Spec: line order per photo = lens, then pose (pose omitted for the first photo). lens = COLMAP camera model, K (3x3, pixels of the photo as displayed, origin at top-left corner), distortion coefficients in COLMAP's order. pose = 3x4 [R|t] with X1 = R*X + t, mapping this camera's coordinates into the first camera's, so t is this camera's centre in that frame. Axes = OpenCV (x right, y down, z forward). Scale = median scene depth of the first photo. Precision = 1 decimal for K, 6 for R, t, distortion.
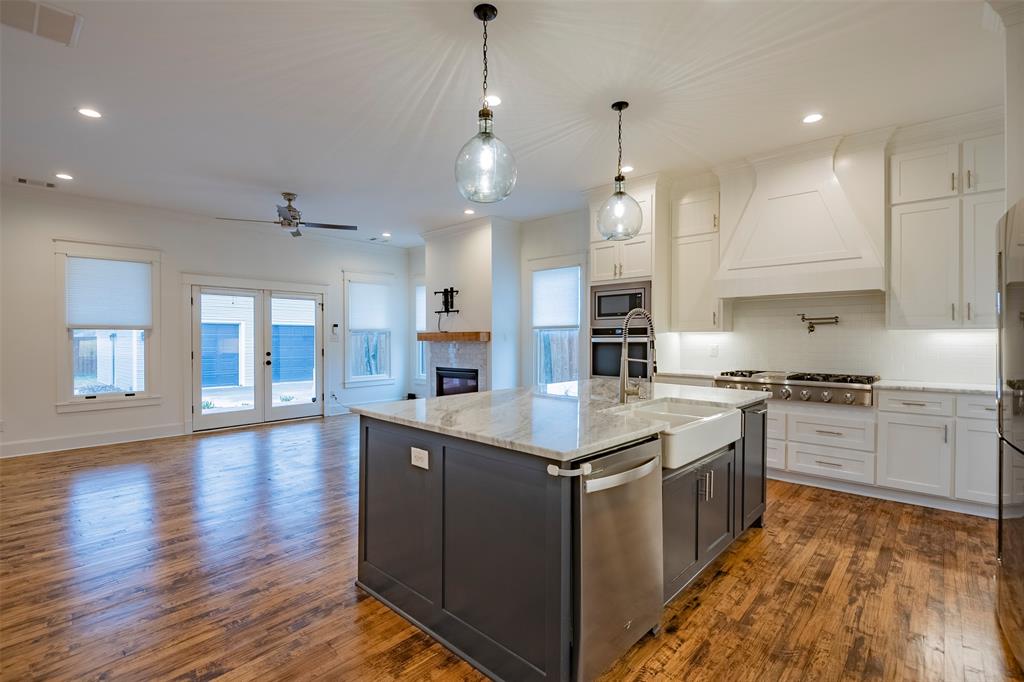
lens RADIAL K [[474.8, 0, 512.4], [0, 474.8, 340.9], [0, 0, 1]] dist [-0.004567, -0.001580]
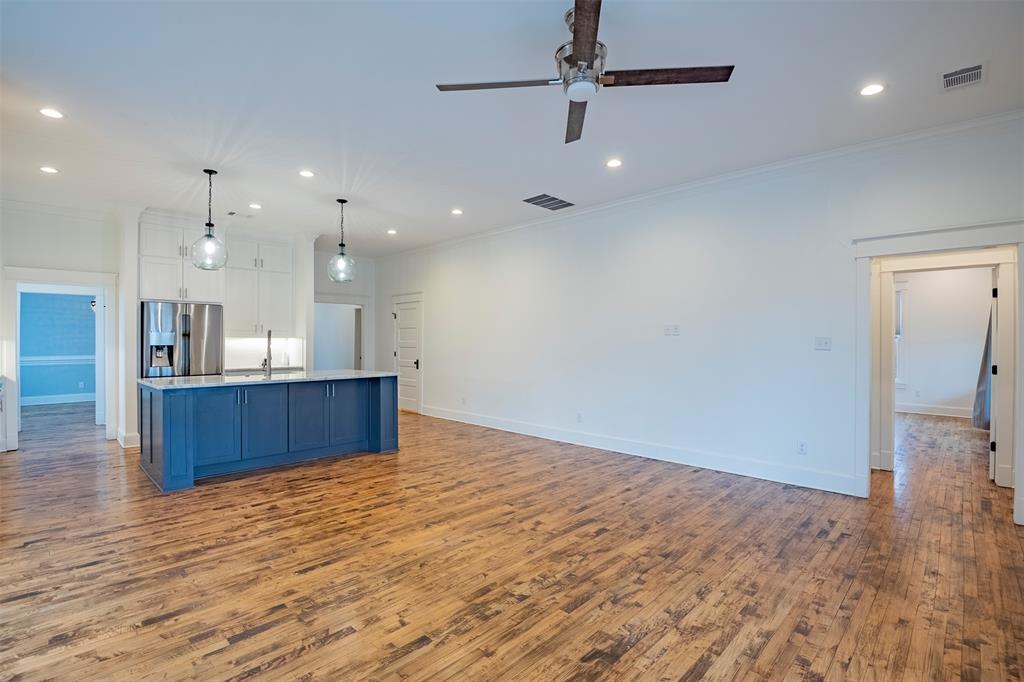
lens RADIAL K [[474.8, 0, 512.4], [0, 474.8, 342.7], [0, 0, 1]] dist [-0.004567, -0.001580]
pose [[-0.999444, -0.000168, 0.033332, -0.336529], [0.000135, 0.999959, 0.009071, -0.008952], [-0.033332, 0.009071, -0.999403, 1.148783]]
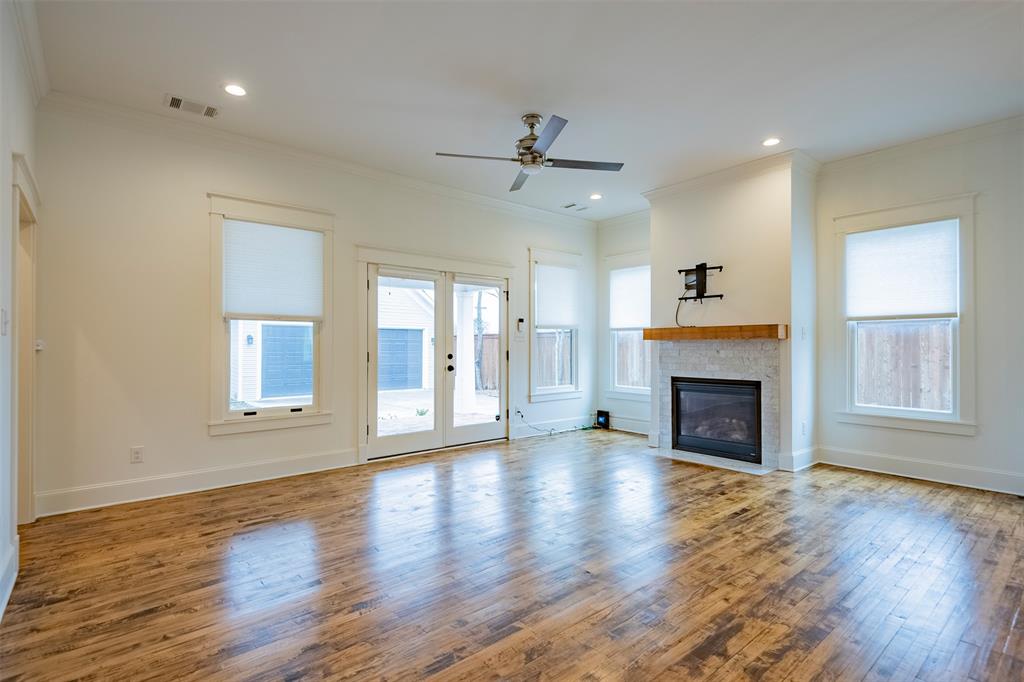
lens RADIAL K [[491.1, 0, 511.0], [0, 491.1, 341.4], [0, 0, 1]] dist [0.024579, -0.000393]
pose [[0.990913, 0.001369, -0.134499, -0.324598], [-0.003366, 0.999887, -0.014625, 0.015218], [0.134463, 0.014945, 0.990806, 0.246853]]
